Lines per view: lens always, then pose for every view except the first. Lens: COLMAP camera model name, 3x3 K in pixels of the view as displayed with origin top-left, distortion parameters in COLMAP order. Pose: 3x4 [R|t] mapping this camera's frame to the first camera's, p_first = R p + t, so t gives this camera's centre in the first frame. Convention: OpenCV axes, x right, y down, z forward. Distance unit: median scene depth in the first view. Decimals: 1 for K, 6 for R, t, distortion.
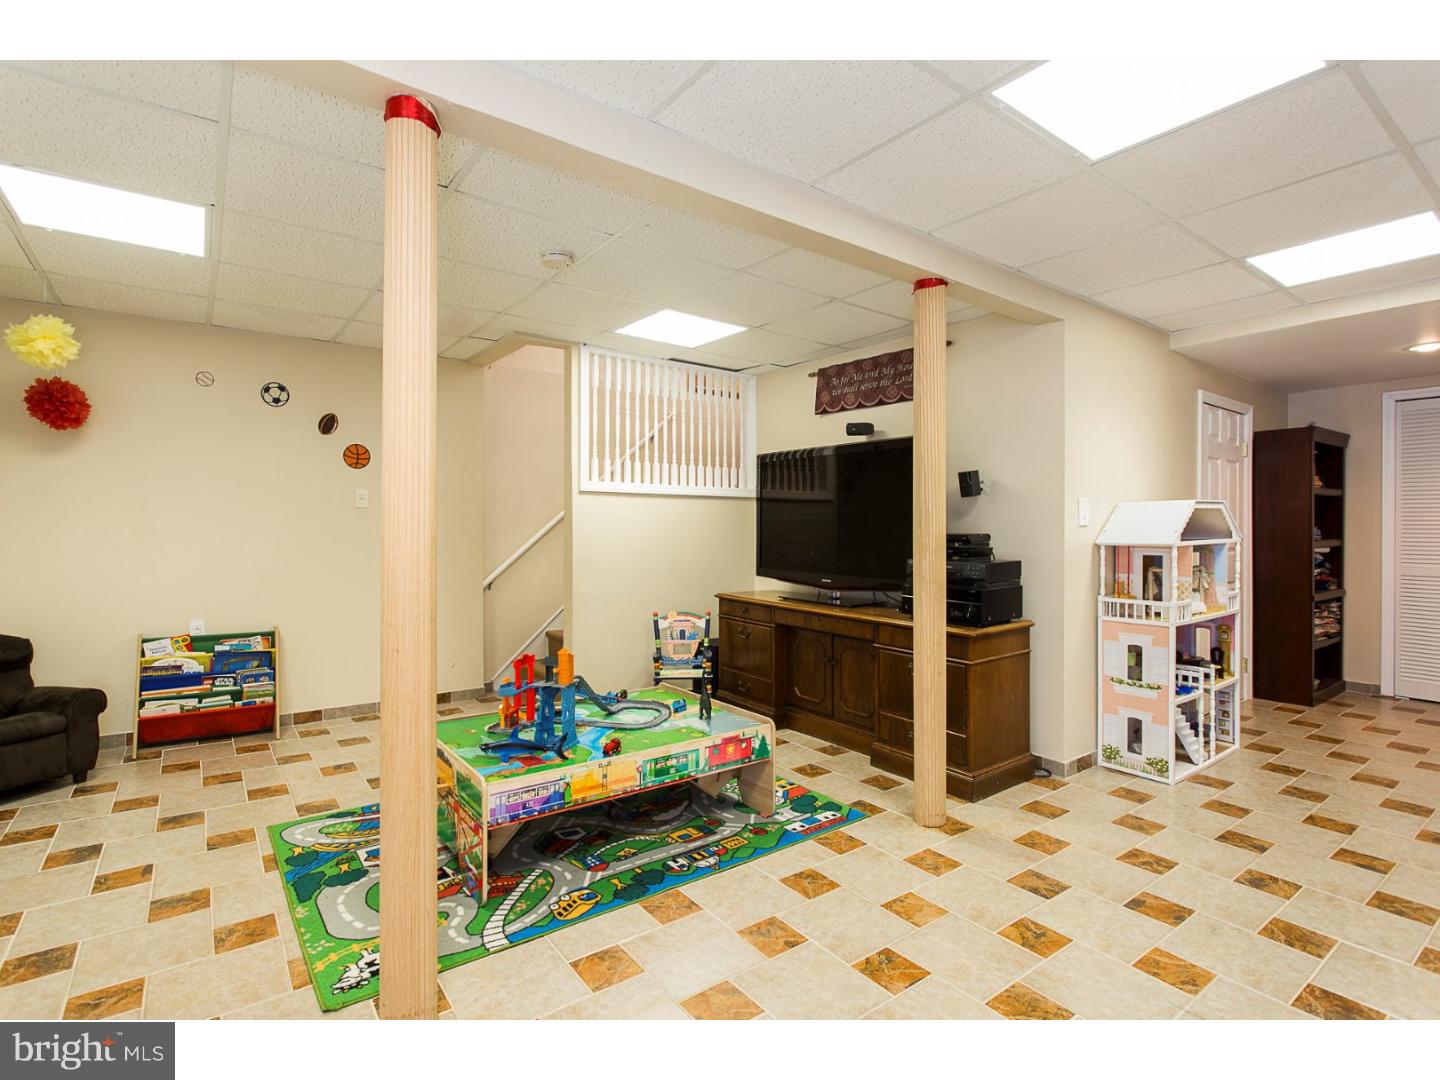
lens RADIAL K [[703.0, 0, 713.8], [0, 703.0, 537.3], [0, 0, 1]] dist [0.000111, -0.000617]
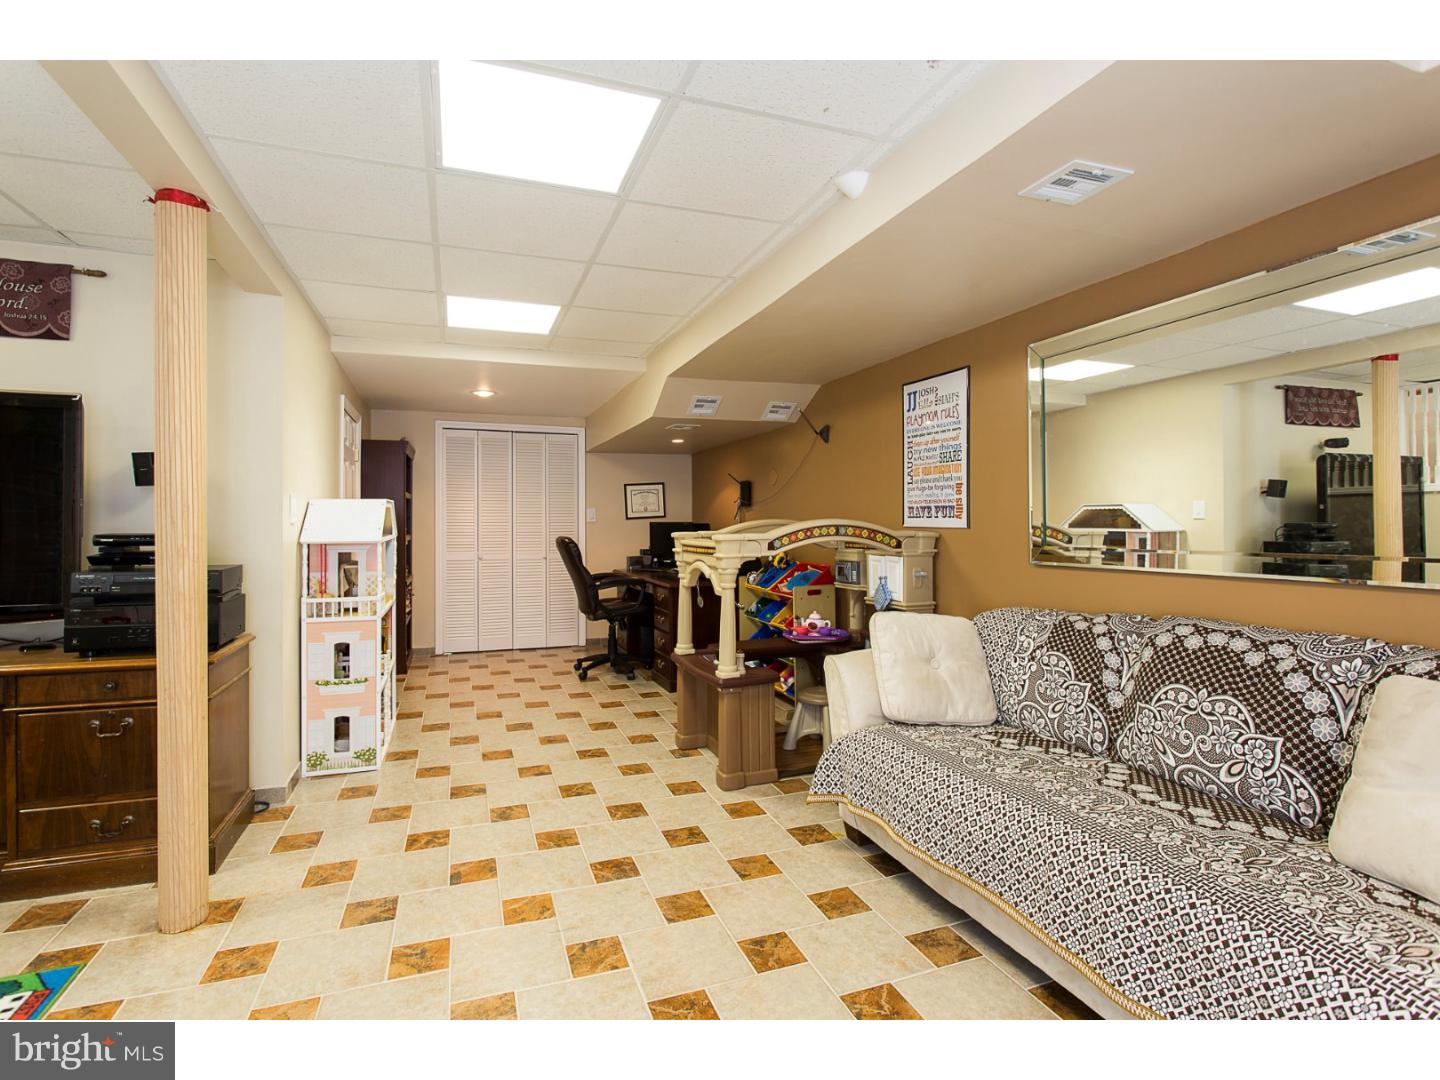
lens RADIAL K [[703.0, 0, 712.4], [0, 703.0, 526.5], [0, 0, 1]] dist [0.000111, -0.000617]
pose [[0.285219, -0.004476, 0.958452, -0.209245], [0.014387, 0.999896, 0.000389, -0.004715], [-0.958355, 0.013679, 0.285253, 0.213823]]
